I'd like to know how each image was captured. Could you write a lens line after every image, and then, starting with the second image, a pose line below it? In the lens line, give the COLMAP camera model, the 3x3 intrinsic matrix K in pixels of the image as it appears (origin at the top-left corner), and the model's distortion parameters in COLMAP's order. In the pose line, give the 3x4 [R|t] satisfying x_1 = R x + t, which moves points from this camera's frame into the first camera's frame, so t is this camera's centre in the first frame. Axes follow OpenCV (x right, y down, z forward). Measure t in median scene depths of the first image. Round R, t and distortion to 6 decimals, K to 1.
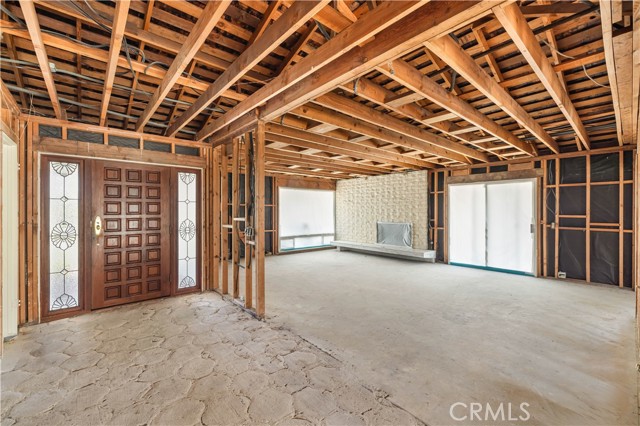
lens RADIAL K [[272.1, 0, 320.9], [0, 272.1, 211.5], [0, 0, 1]] dist [-0.003032, 0.000015]
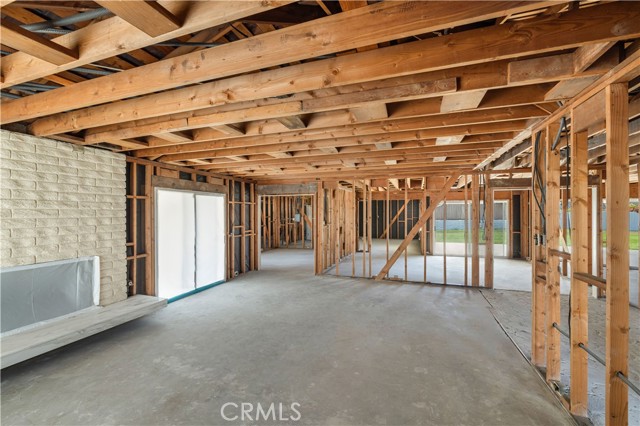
lens RADIAL K [[272.1, 0, 320.9], [0, 272.1, 213.4], [0, 0, 1]] dist [-0.003032, 0.000015]
pose [[-0.483265, 0.002167, 0.875472, -0.337319], [0.004577, 0.999990, 0.000051, -0.036721], [-0.875462, 0.004032, -0.483270, 1.062425]]
